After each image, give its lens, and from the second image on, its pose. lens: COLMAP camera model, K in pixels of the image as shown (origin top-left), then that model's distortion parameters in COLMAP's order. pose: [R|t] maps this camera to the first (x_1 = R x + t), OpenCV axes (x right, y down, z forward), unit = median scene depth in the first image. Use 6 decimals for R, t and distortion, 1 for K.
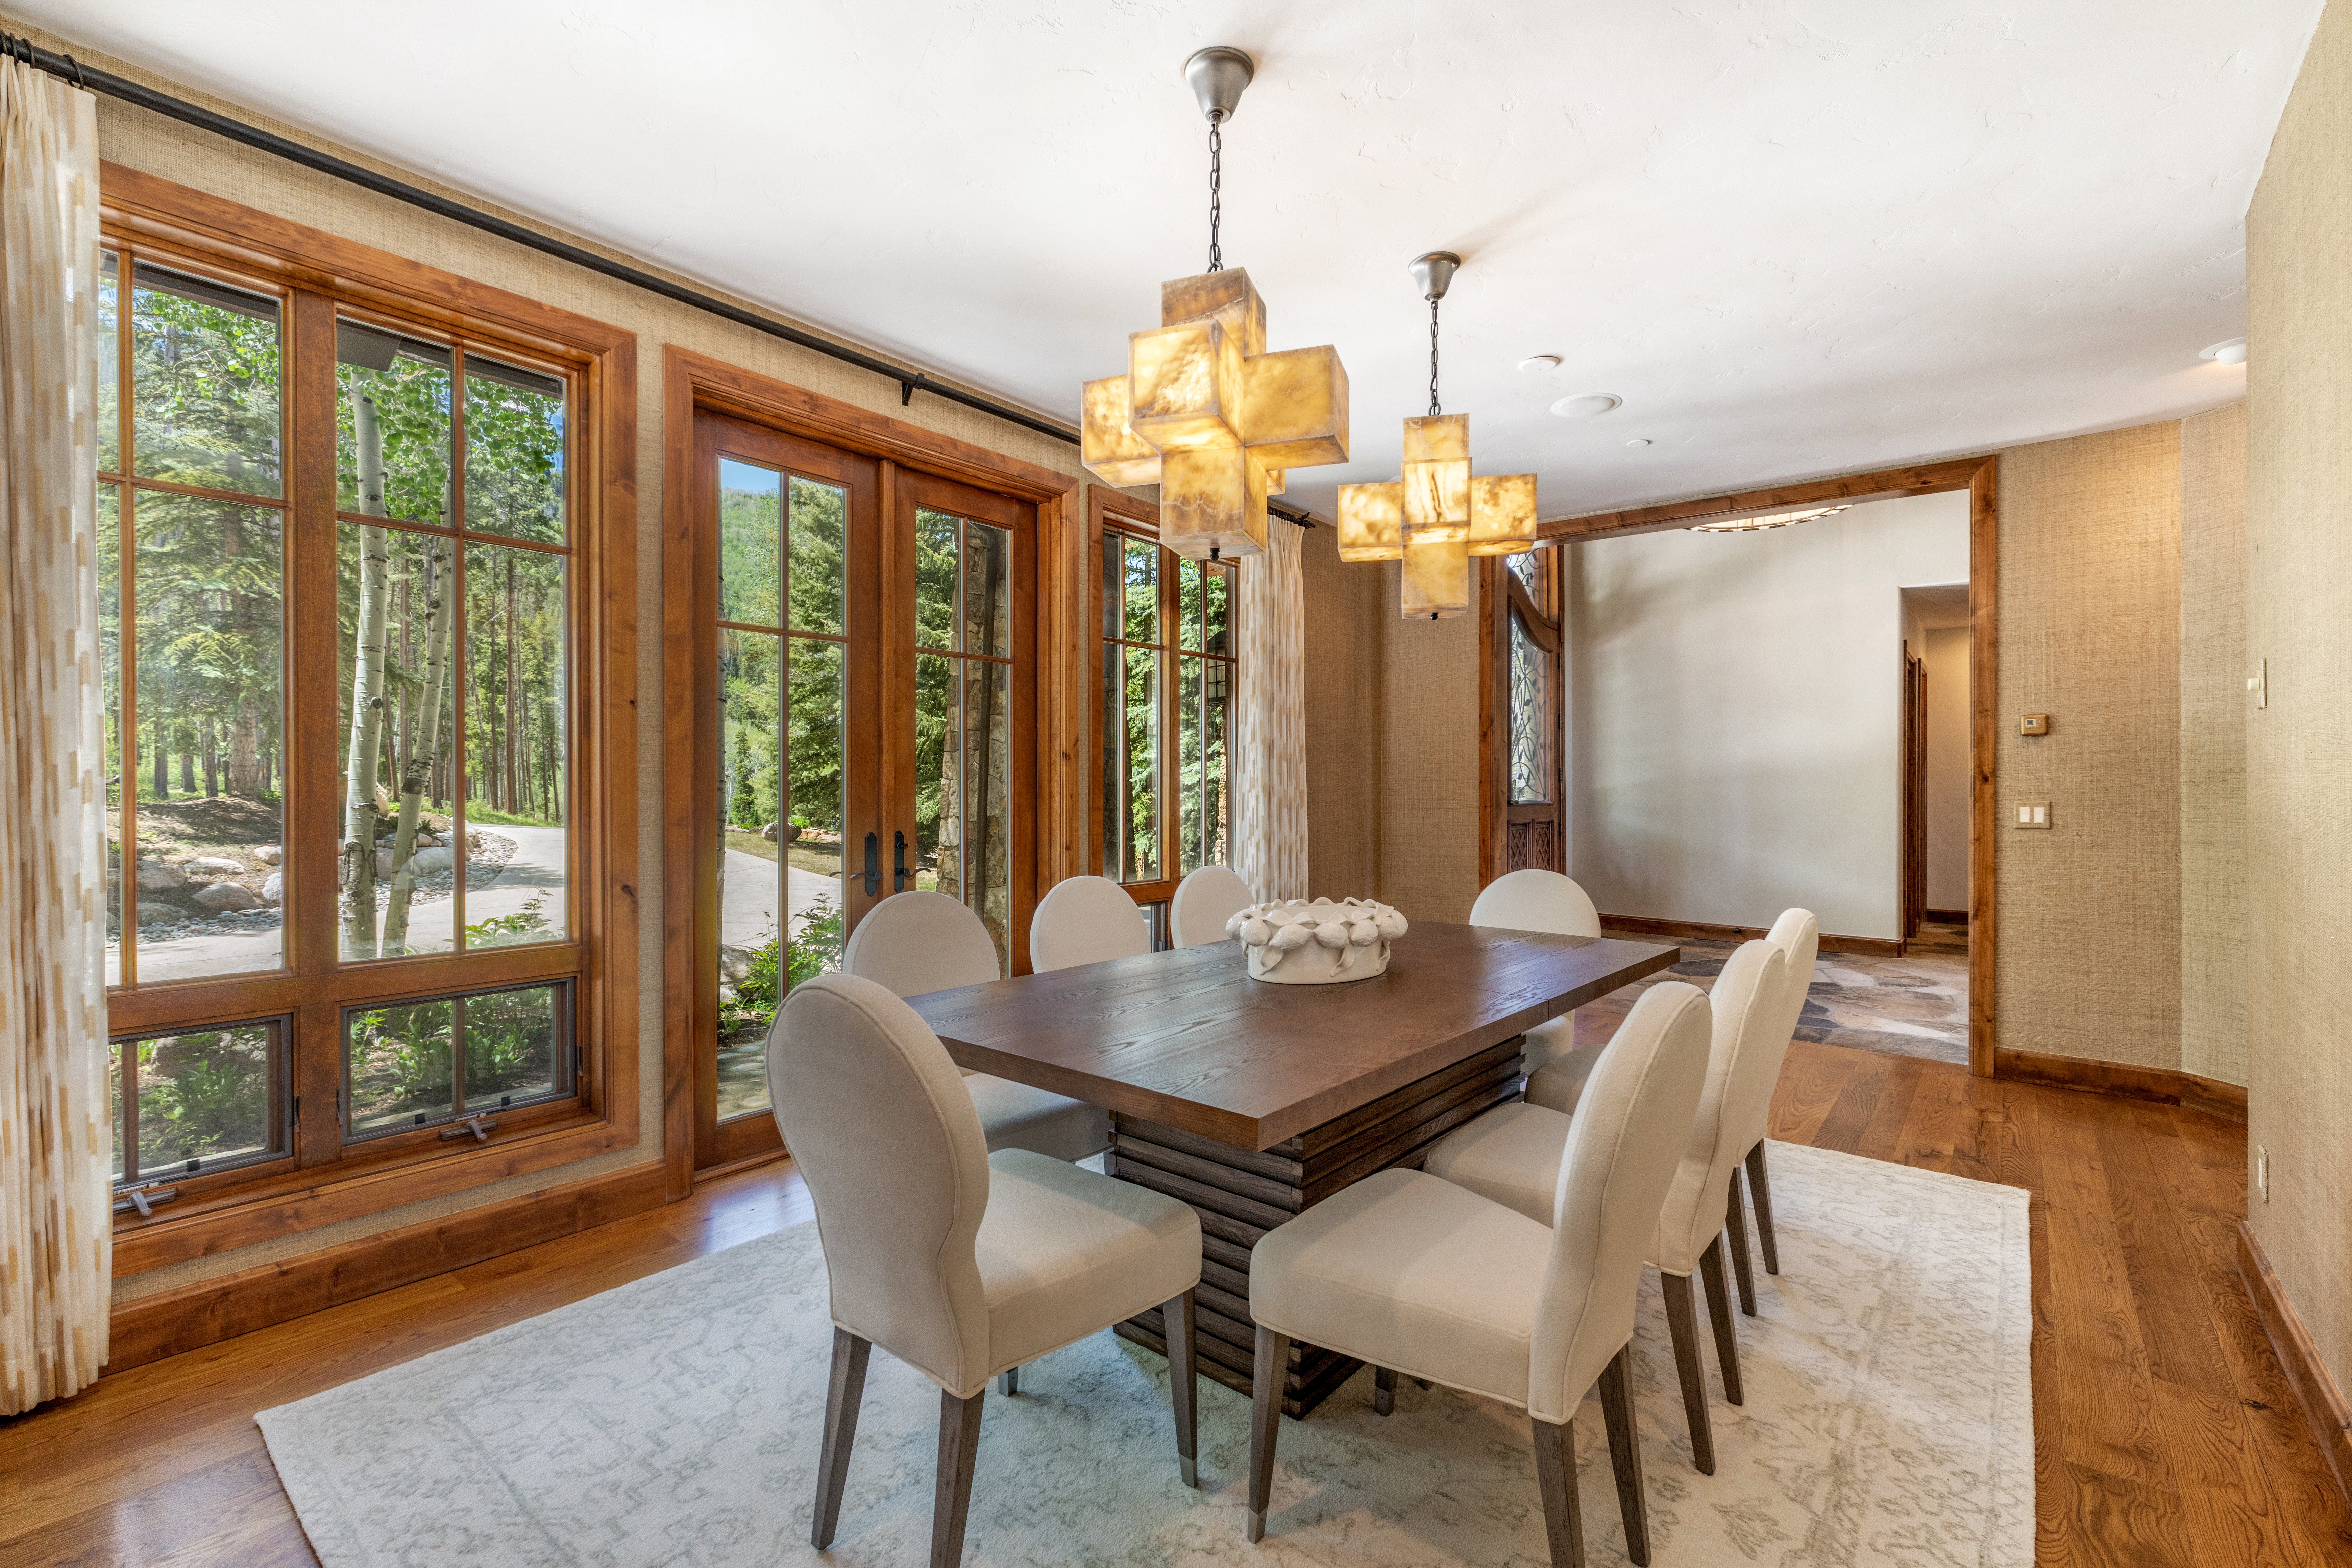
lens RADIAL K [[1018.4, 0, 1172.0], [0, 1018.4, 789.5], [0, 0, 1]] dist [0.007220, 0.000260]
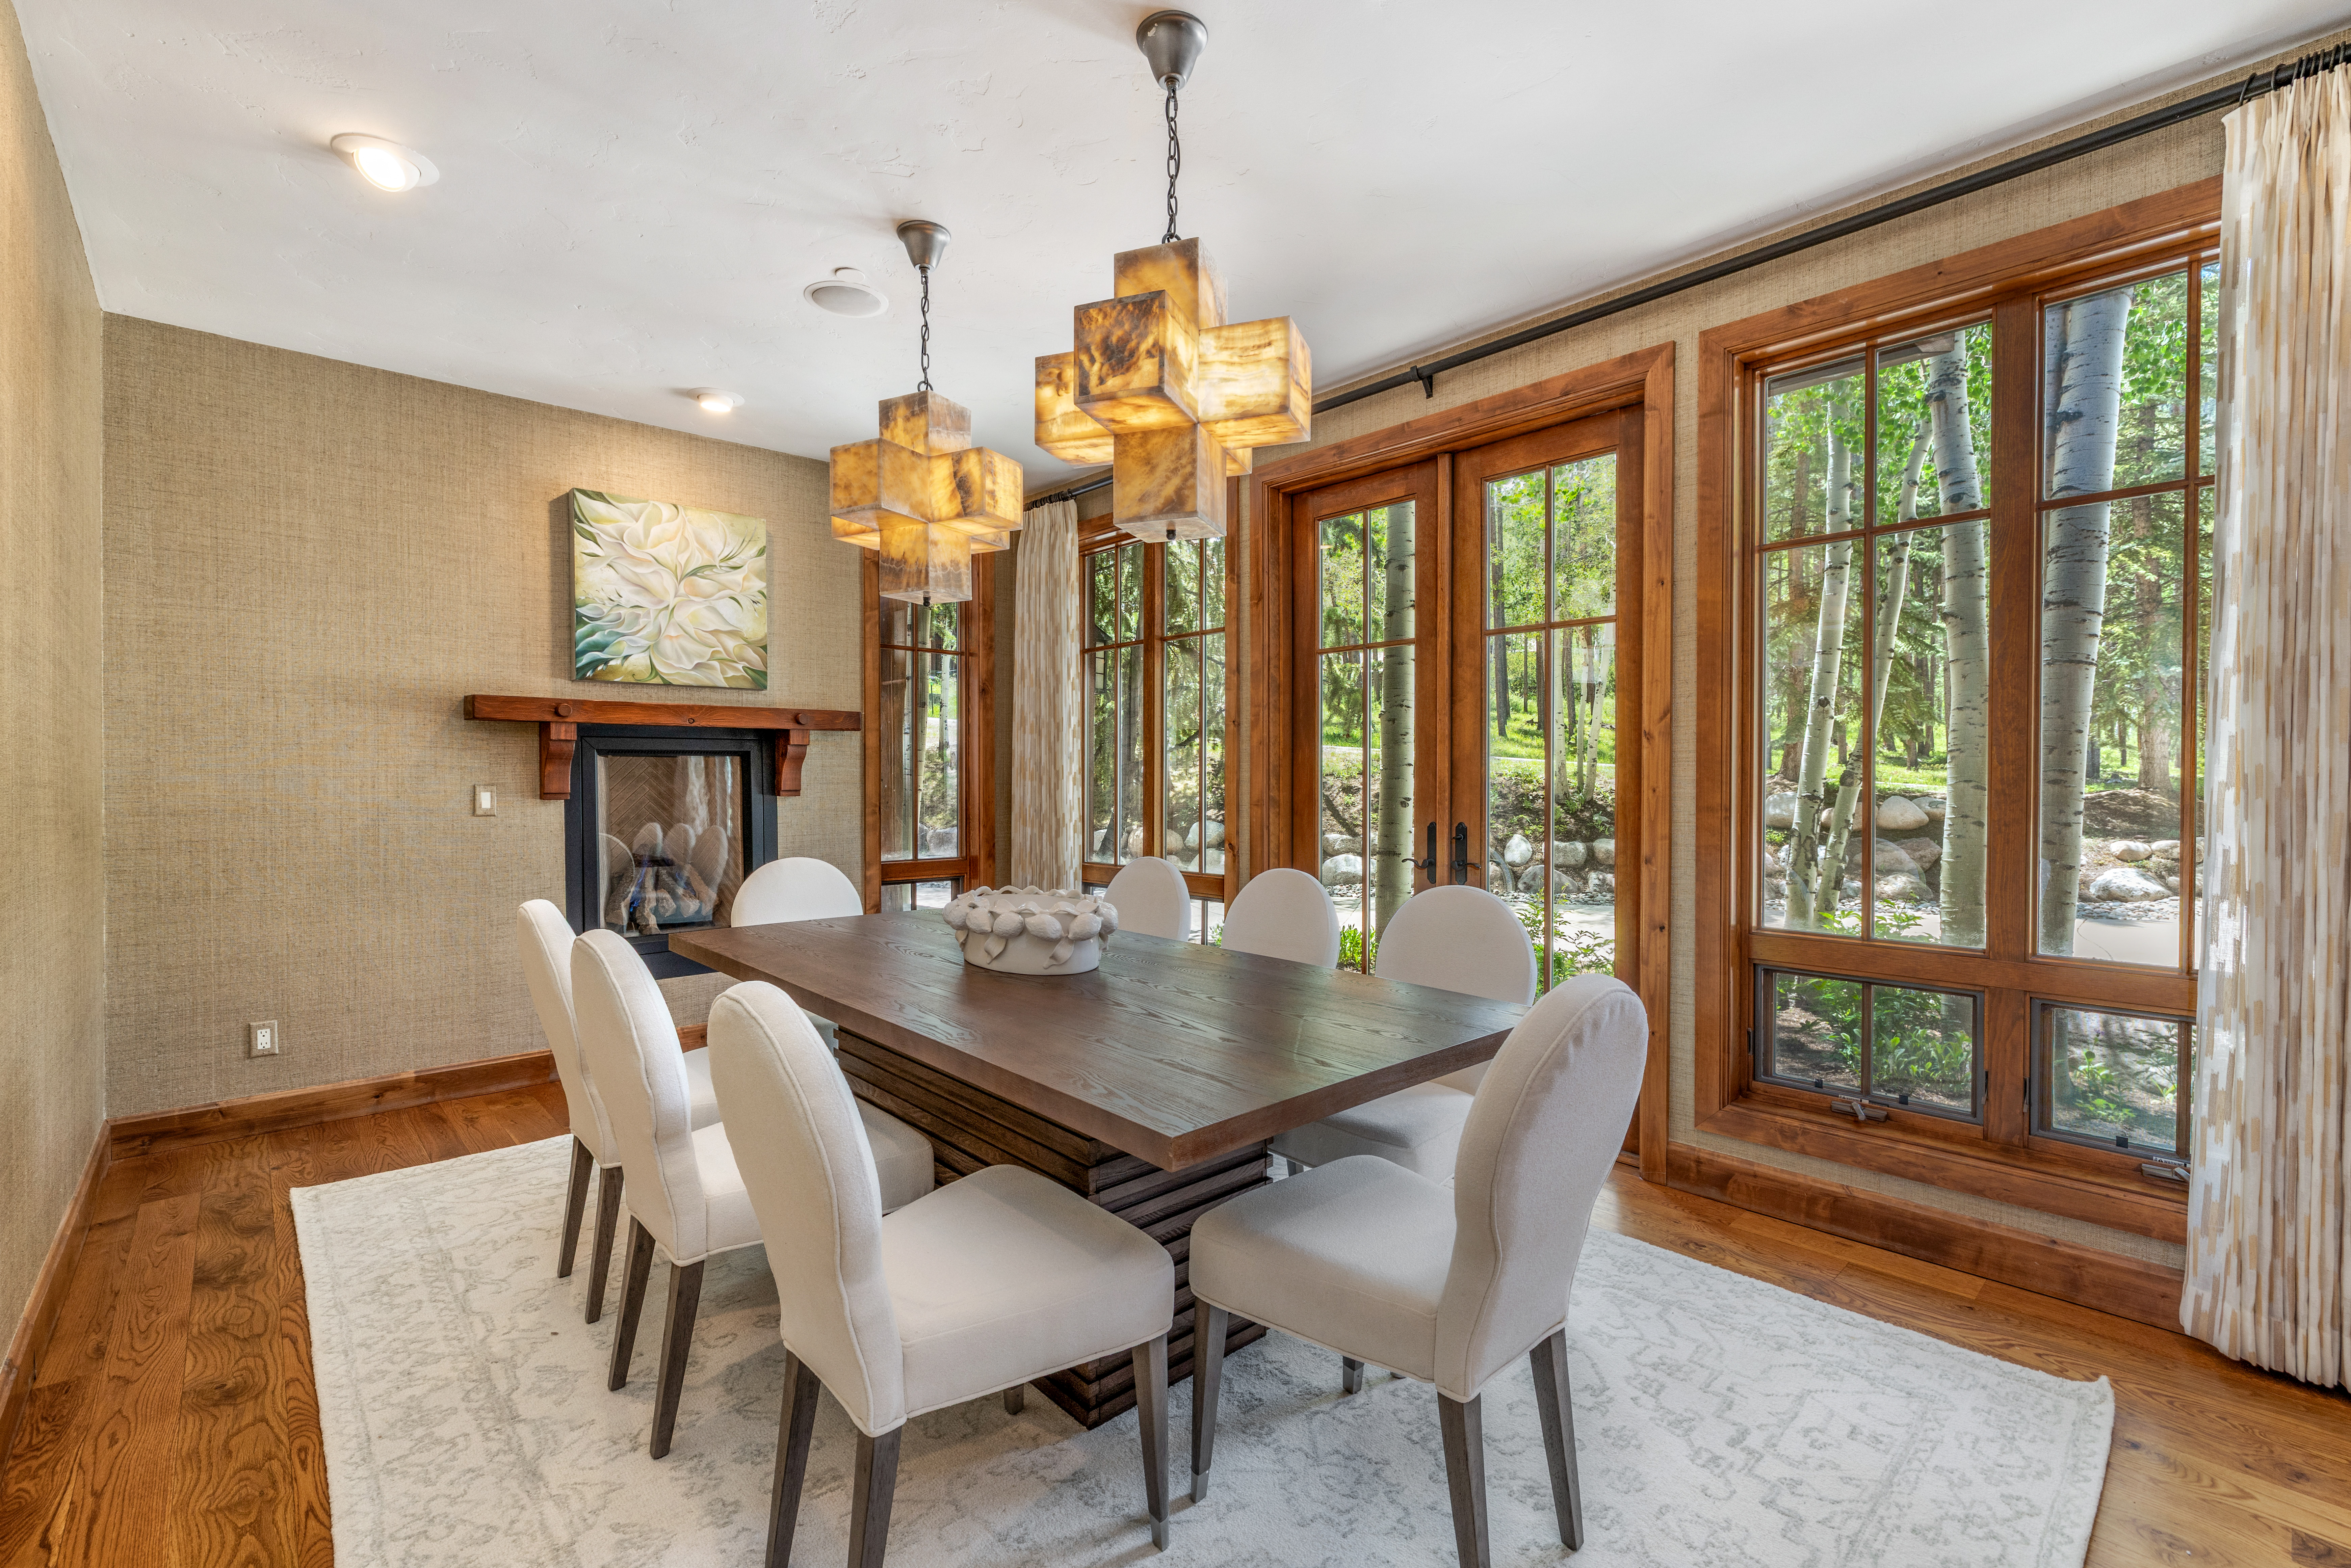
lens RADIAL K [[1017.8, 0, 1171.5], [0, 1017.8, 789.5], [0, 0, 1]] dist [0.007220, 0.000260]
pose [[-0.131888, 0.010034, -0.991214, 0.778835], [-0.003915, 0.999936, 0.010643, 0.002278], [0.991257, 0.005284, -0.131840, 0.881757]]
